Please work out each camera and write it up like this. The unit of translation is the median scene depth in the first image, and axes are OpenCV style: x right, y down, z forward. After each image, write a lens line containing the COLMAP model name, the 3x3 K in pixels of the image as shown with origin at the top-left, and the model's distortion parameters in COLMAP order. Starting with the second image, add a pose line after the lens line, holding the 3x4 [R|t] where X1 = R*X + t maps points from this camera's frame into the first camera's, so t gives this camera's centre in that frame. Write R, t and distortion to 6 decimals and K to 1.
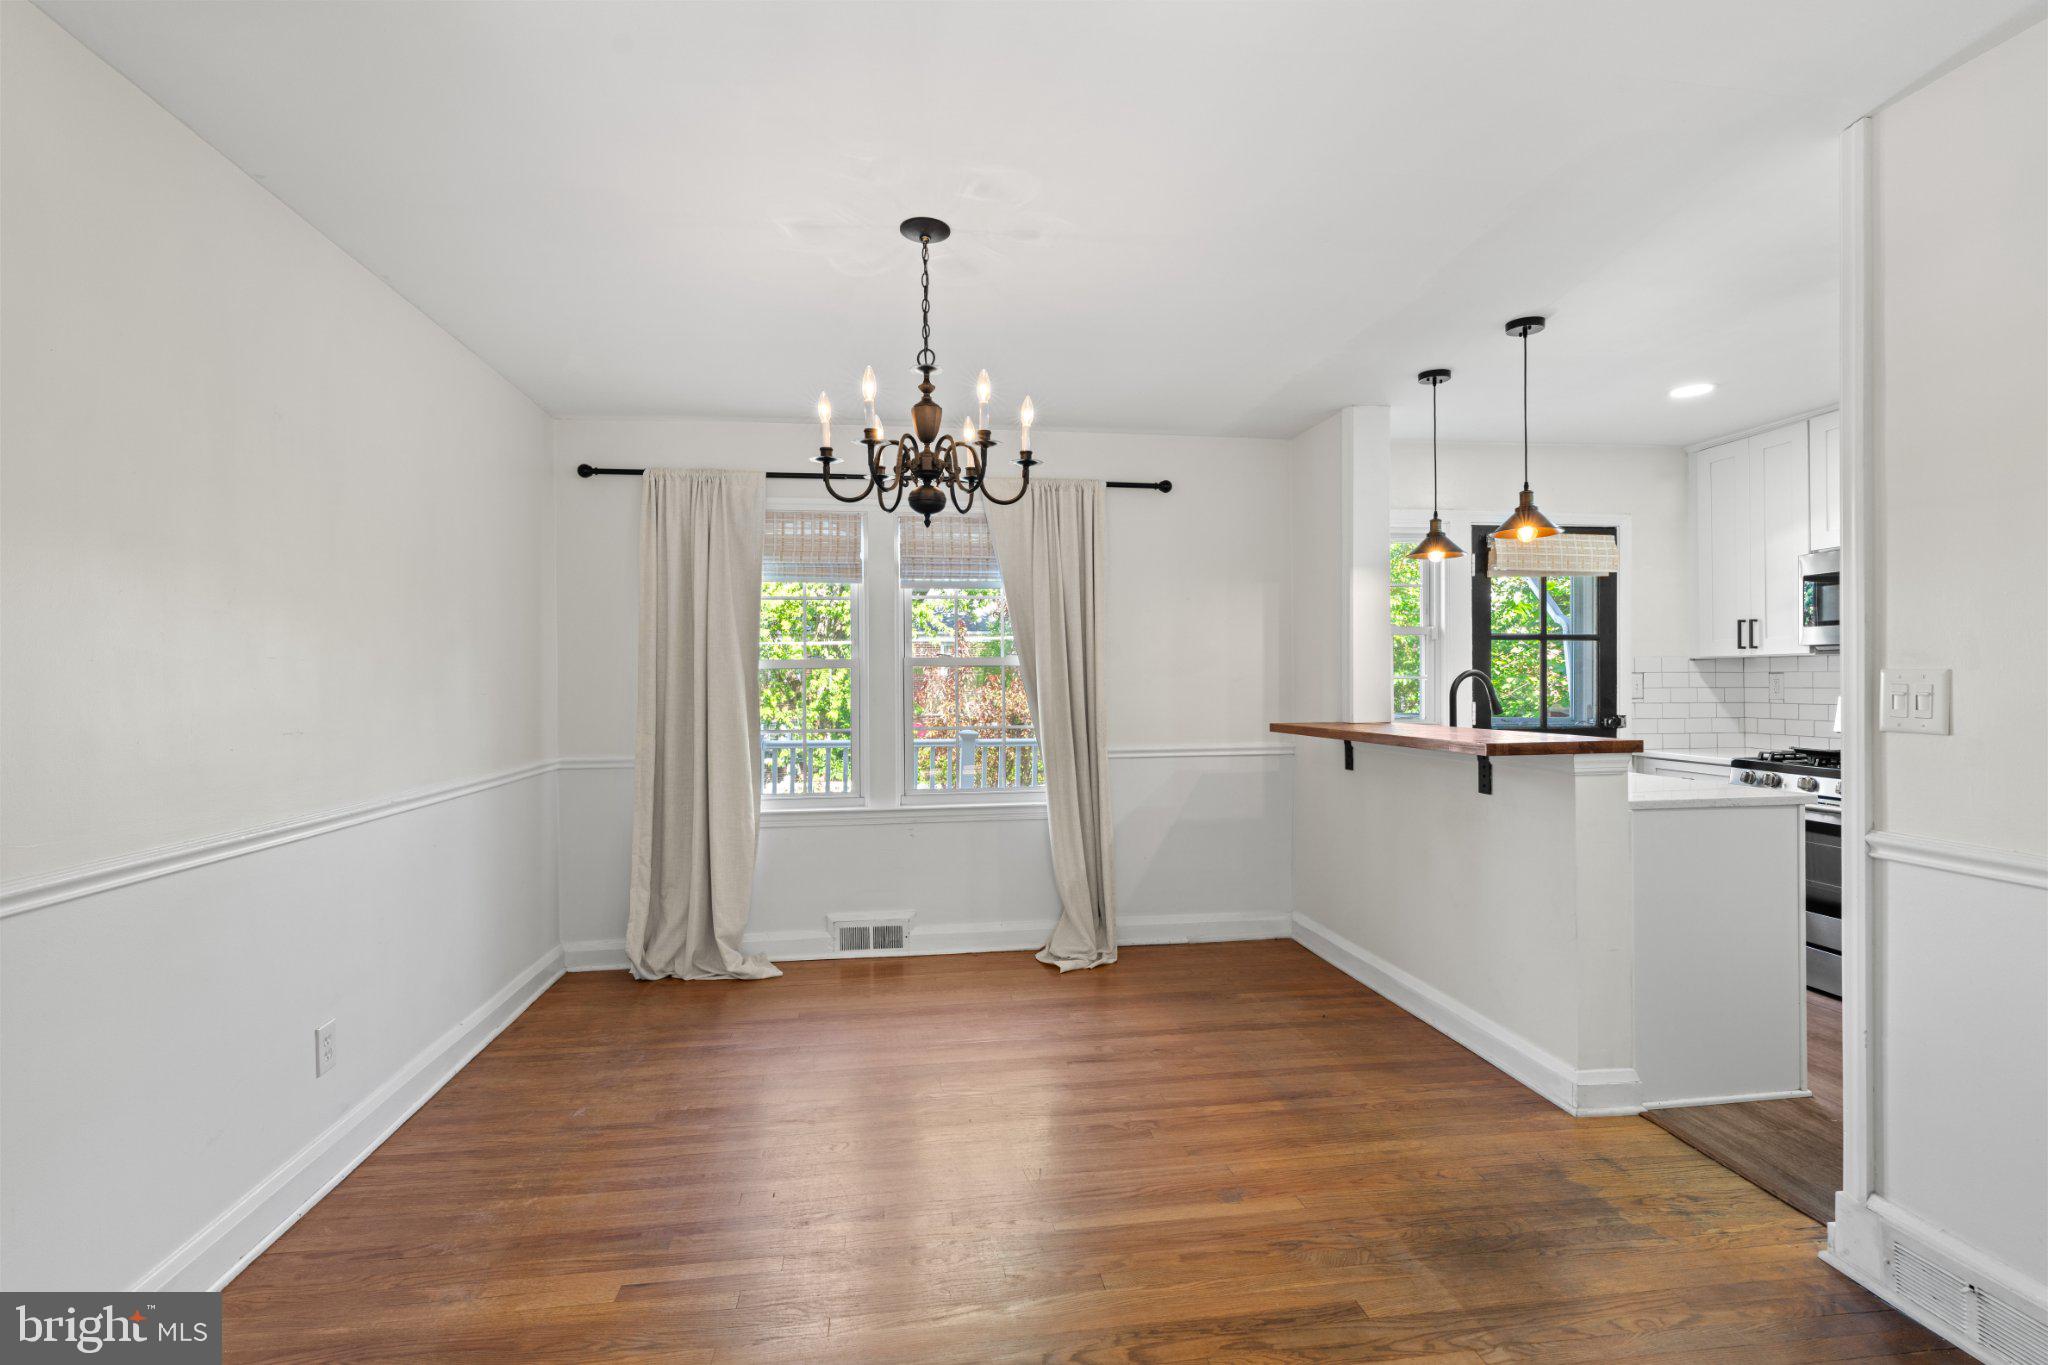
lens RADIAL K [[972.2, 0, 1022.9], [0, 972.2, 681.9], [0, 0, 1]] dist [-0.000405, 0.000499]
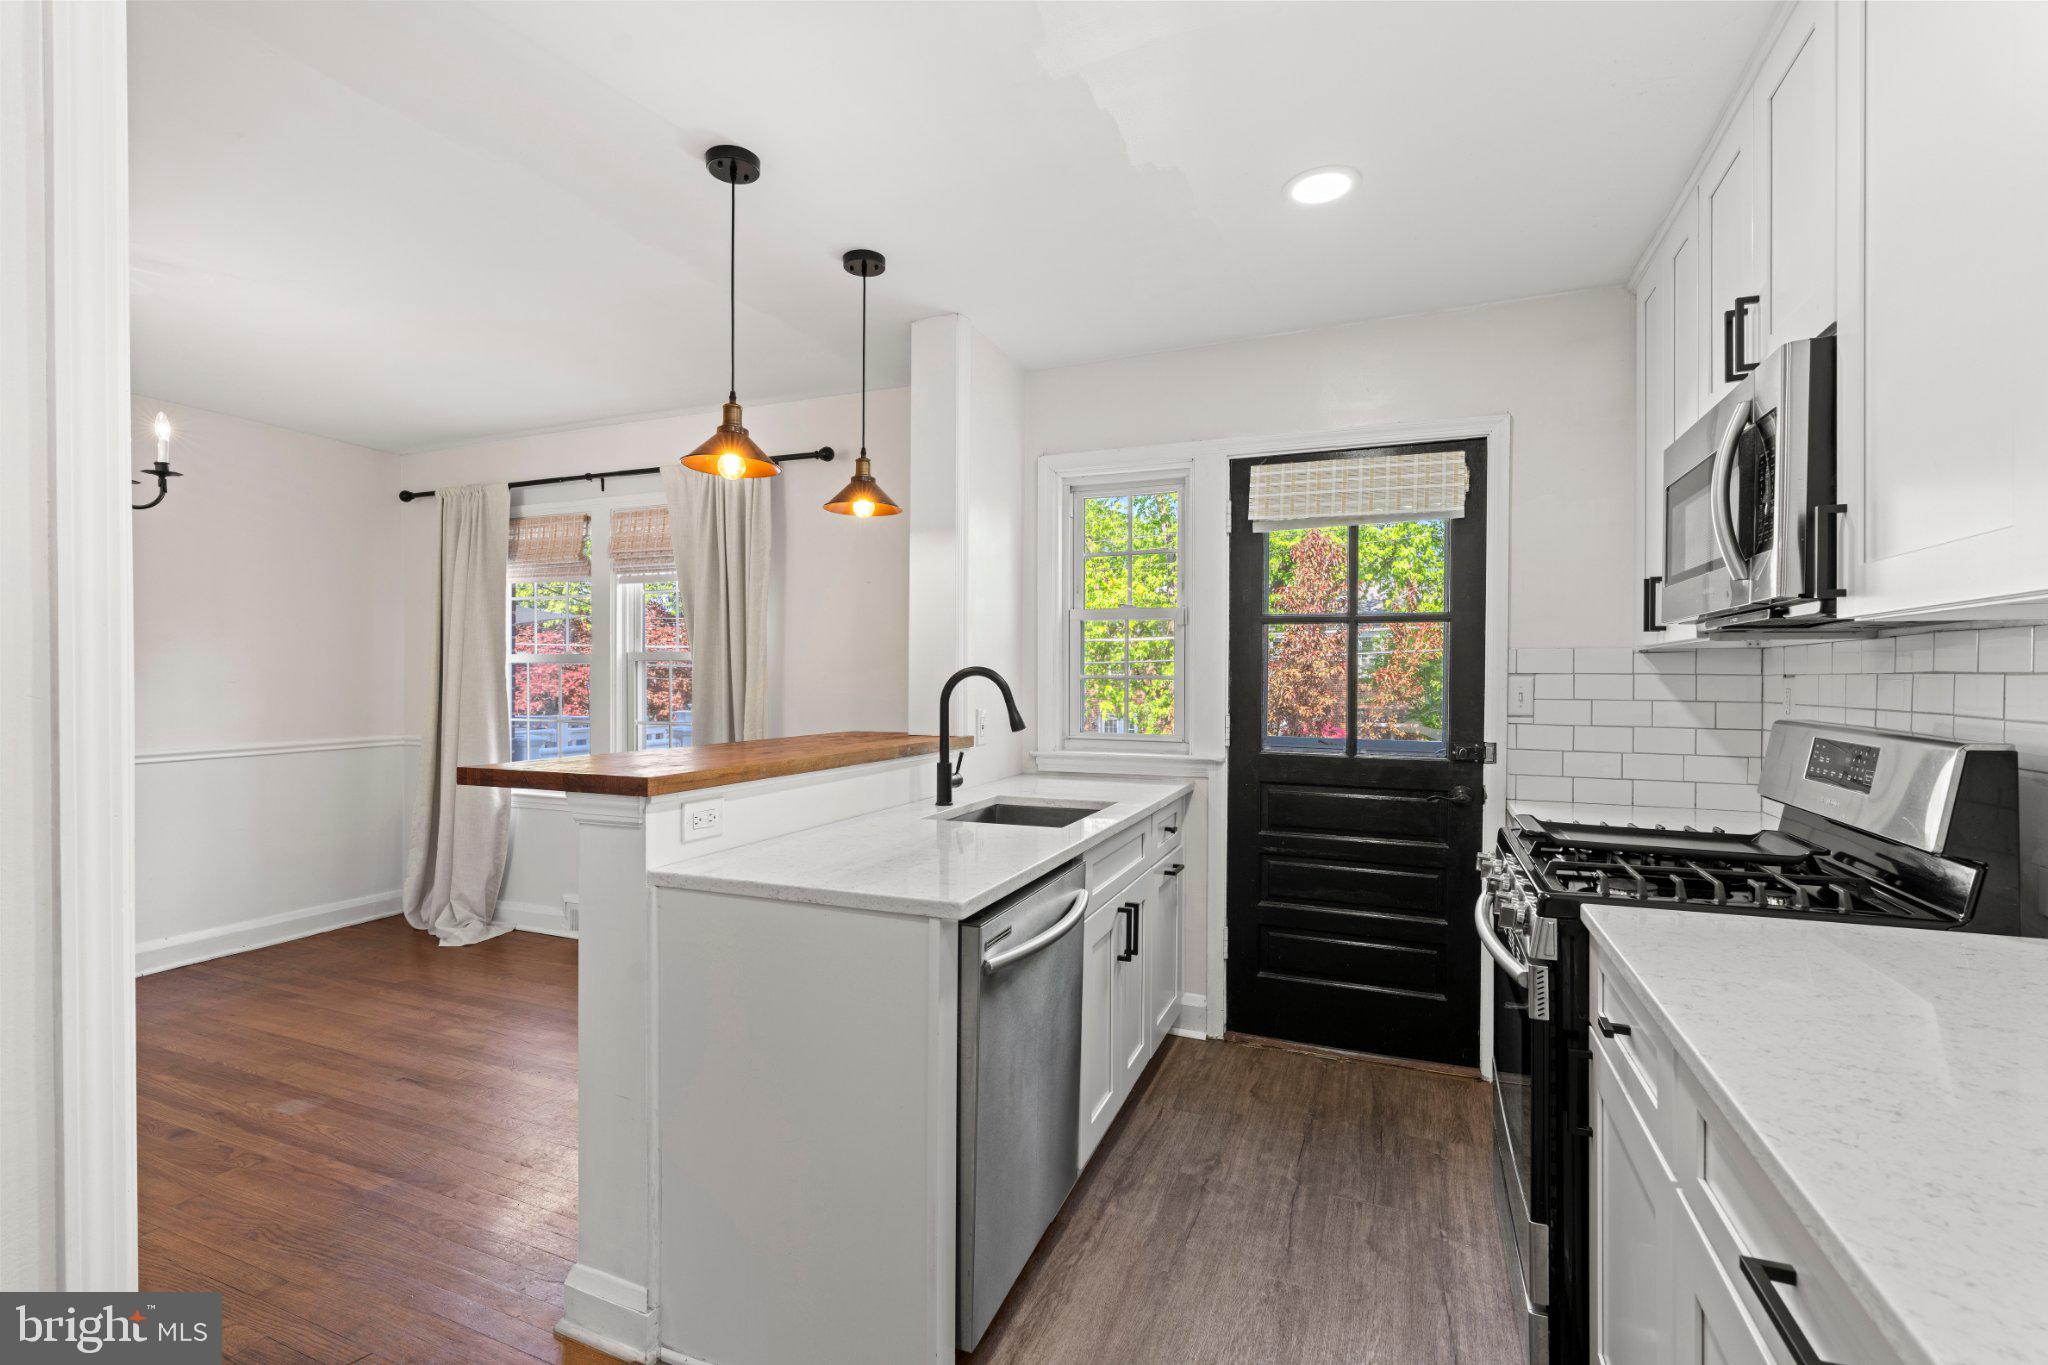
lens RADIAL K [[921.0, 0, 1020.7], [0, 921.0, 686.8], [0, 0, 1]] dist [-0.007715, 0.004571]
pose [[0.860465, 0.015849, -0.509264, 1.020511], [-0.011232, 0.999863, 0.012140, -0.007347], [0.509386, -0.004726, 0.860525, 0.543343]]
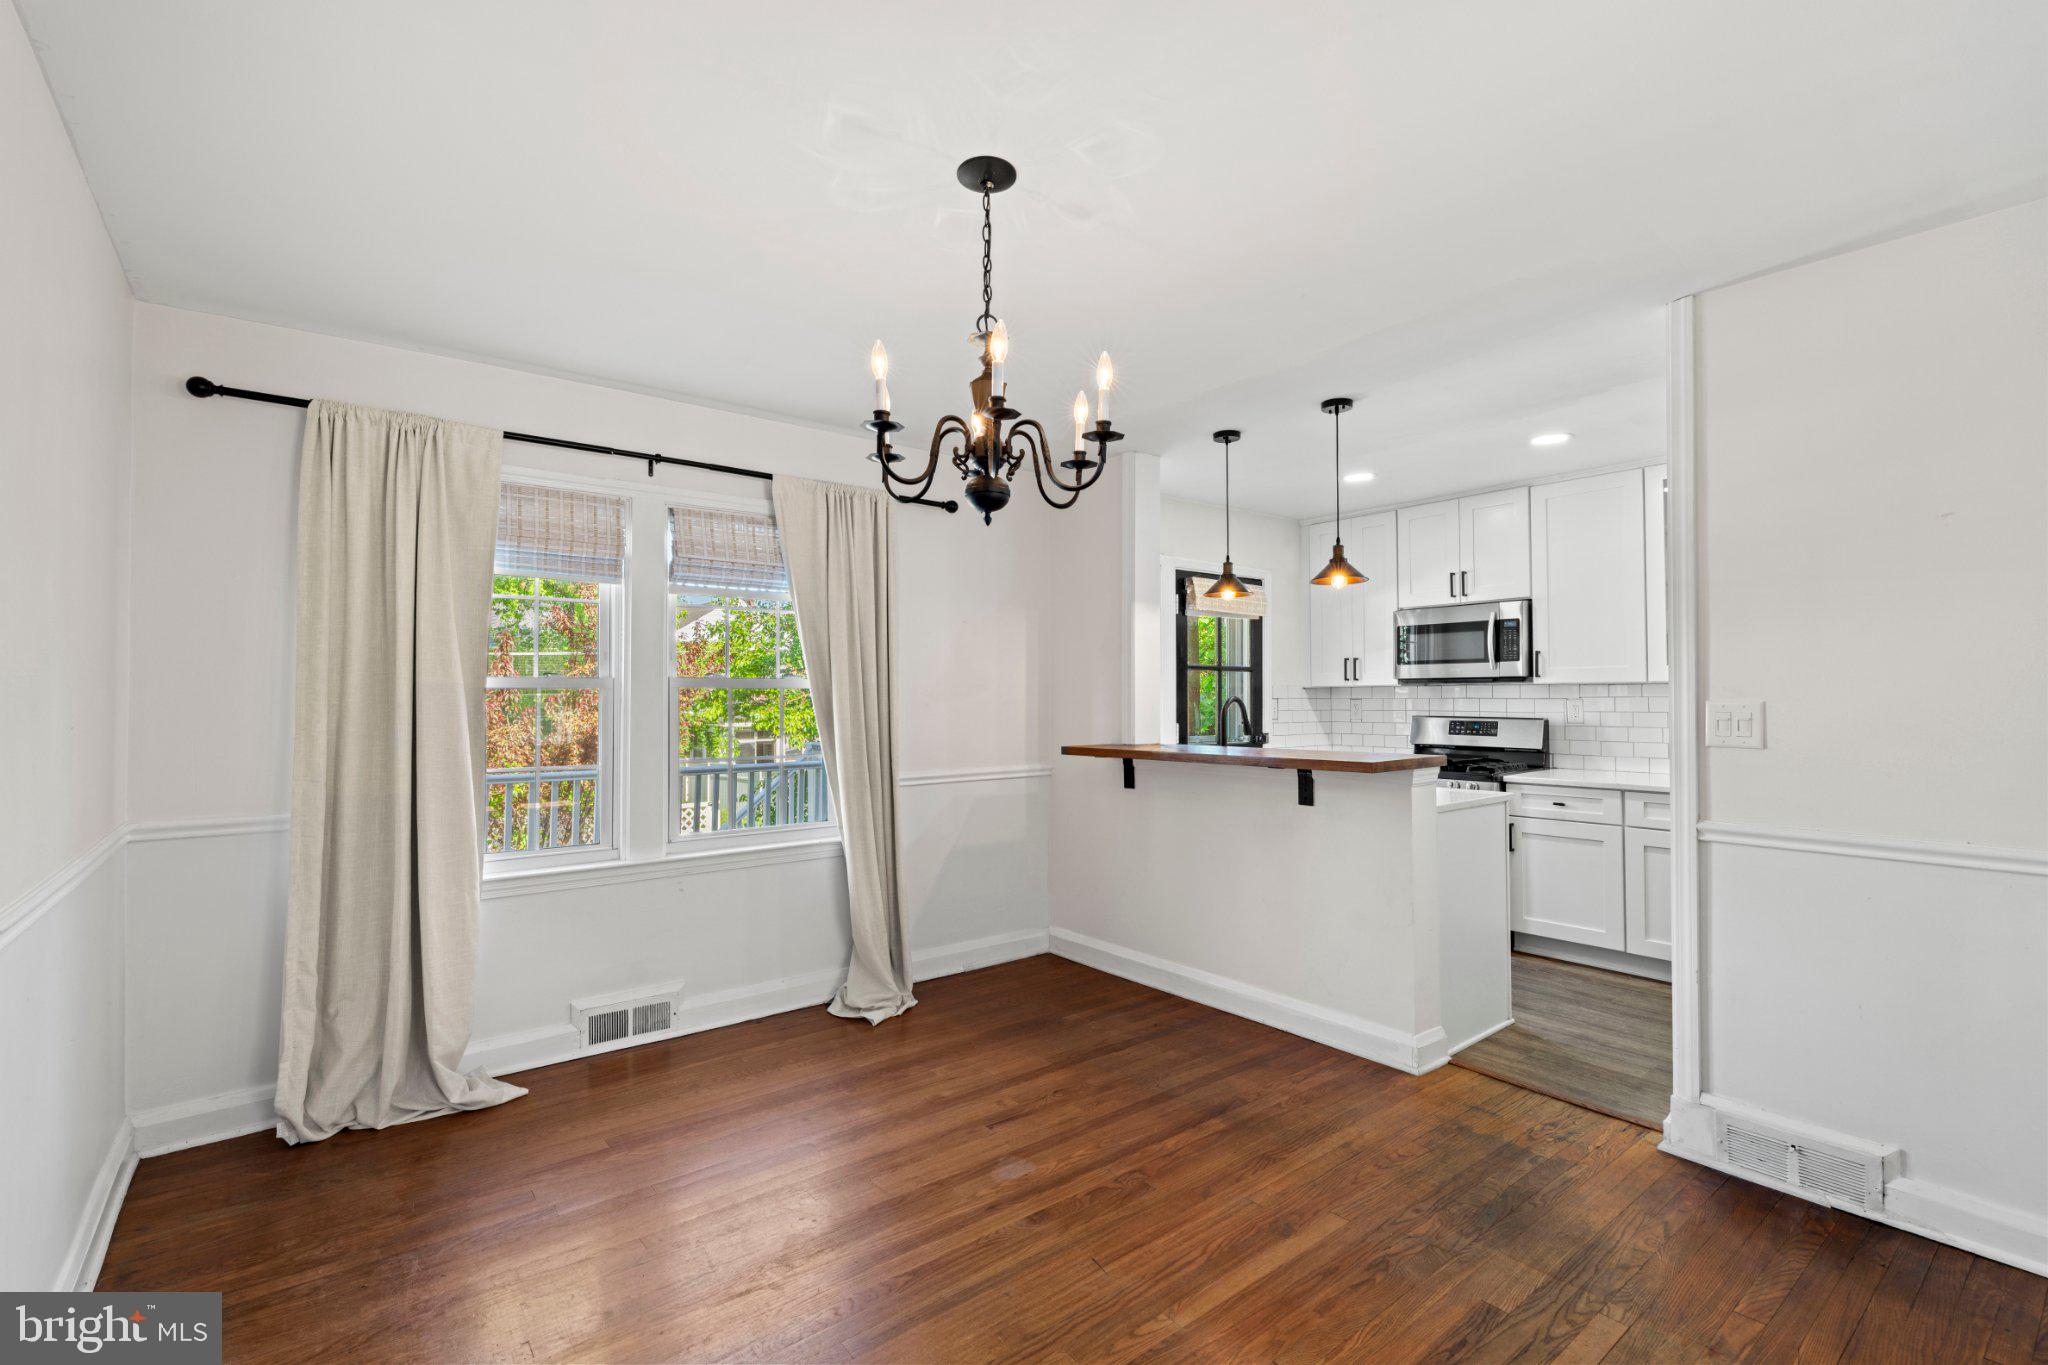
lens RADIAL K [[921.0, 0, 1023.6], [0, 921.0, 681.2], [0, 0, 1]] dist [-0.007715, 0.004571]
pose [[0.862292, 0.013920, 0.506220, -0.368796], [-0.002560, 0.999729, -0.023129, -0.005303], [-0.506405, 0.018648, 0.862094, 0.236517]]
